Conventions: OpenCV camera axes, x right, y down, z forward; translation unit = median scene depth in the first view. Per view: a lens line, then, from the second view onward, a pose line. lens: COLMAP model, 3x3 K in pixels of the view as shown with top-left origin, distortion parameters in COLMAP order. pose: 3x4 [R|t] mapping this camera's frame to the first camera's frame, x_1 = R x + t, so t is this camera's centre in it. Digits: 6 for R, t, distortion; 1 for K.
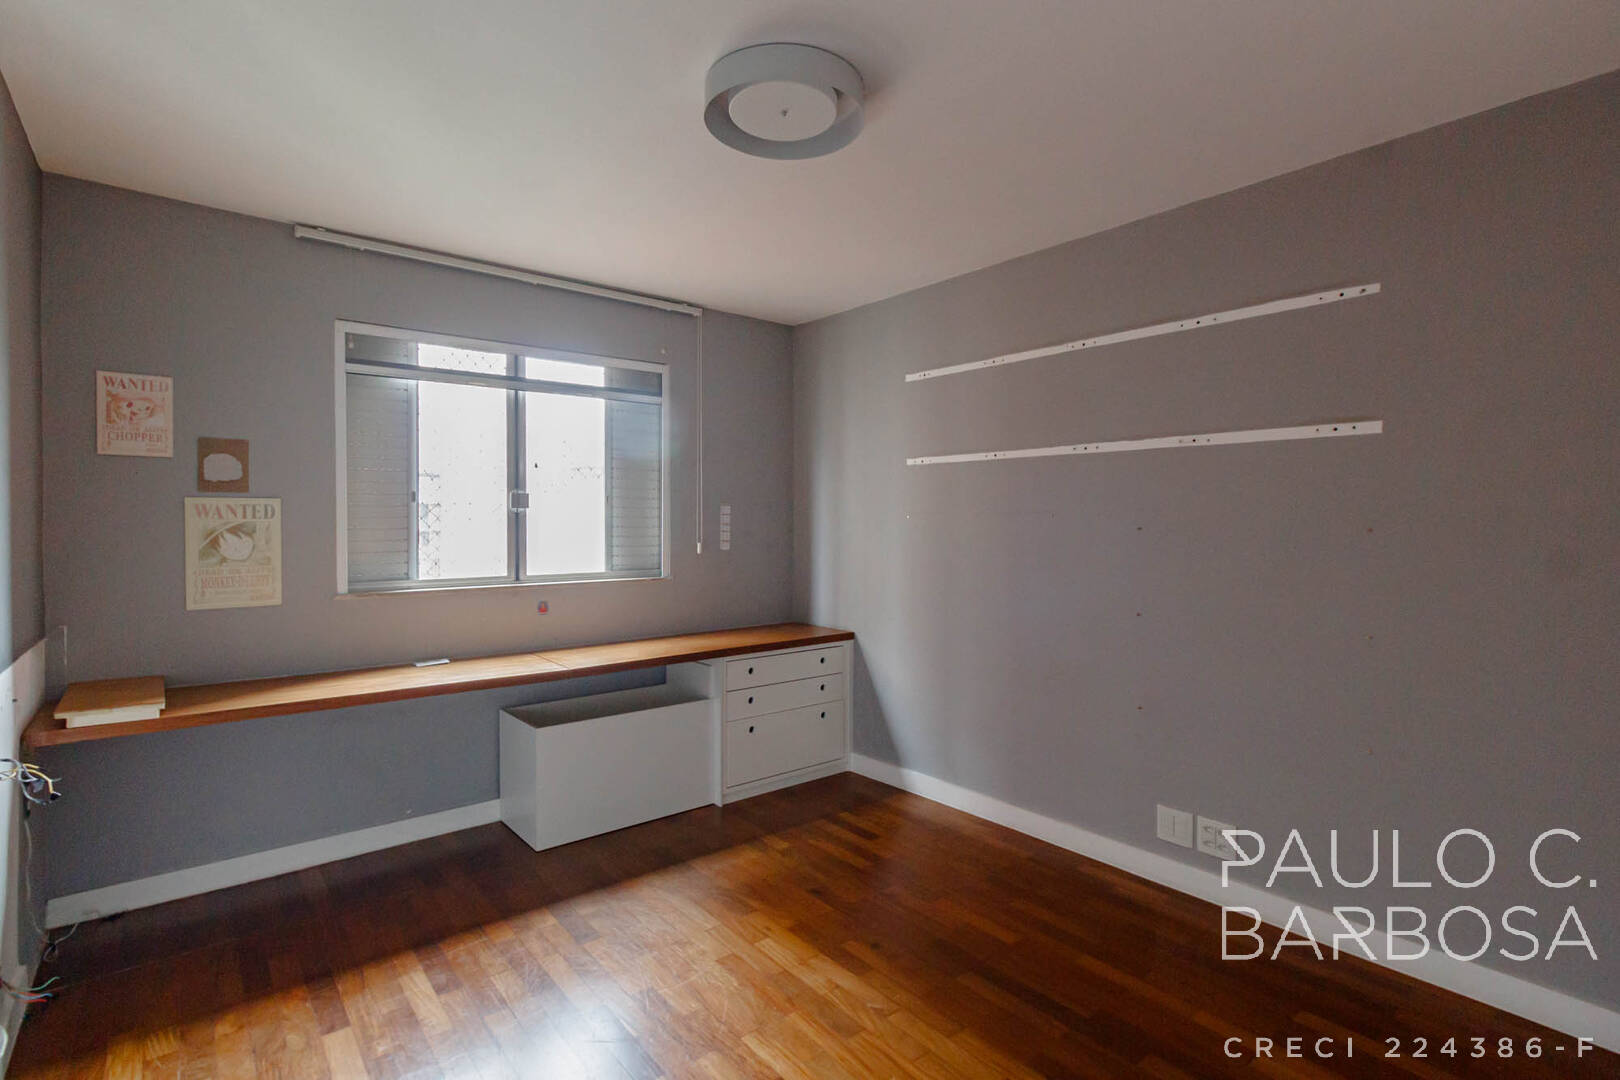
lens RADIAL K [[766.3, 0, 817.3], [0, 766.3, 525.0], [0, 0, 1]] dist [0.002655, 0.001555]
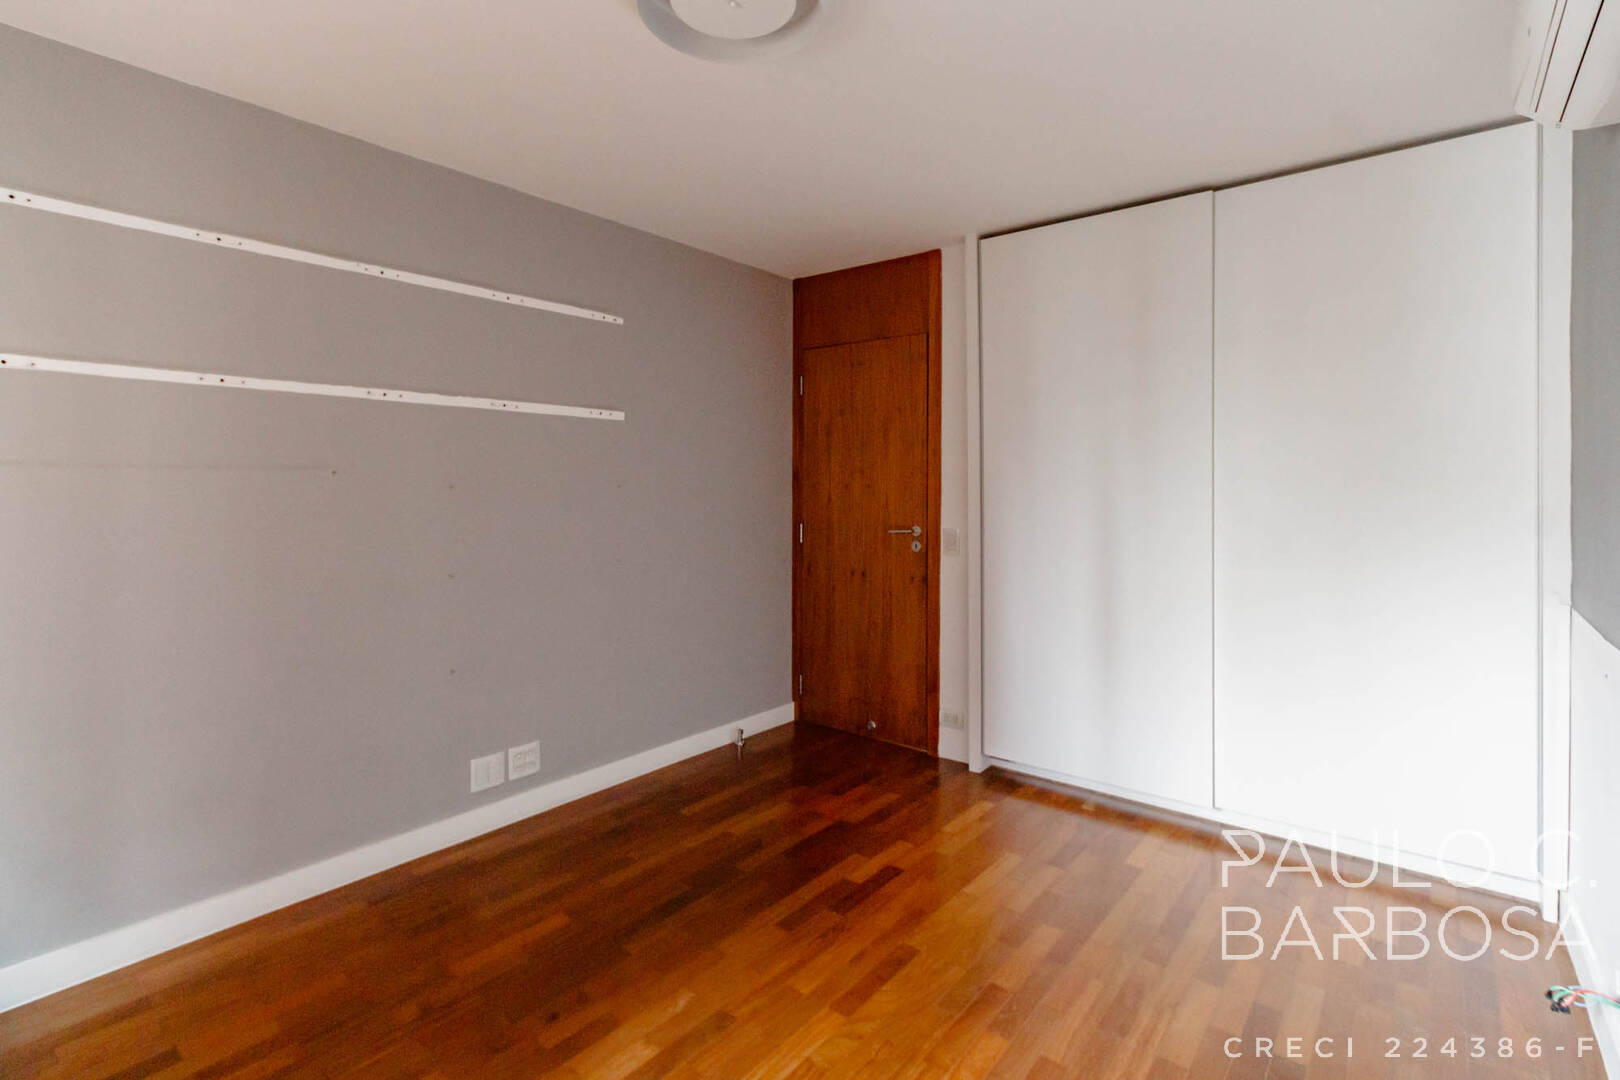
lens RADIAL K [[766.3, 0, 815.6], [0, 766.3, 484.2], [0, 0, 1]] dist [0.002655, 0.001555]
pose [[-0.194717, 0.000258, 0.980859, -0.637376], [0.005247, 0.999986, 0.000778, 0.002612], [-0.980845, 0.005298, -0.194715, 0.754035]]
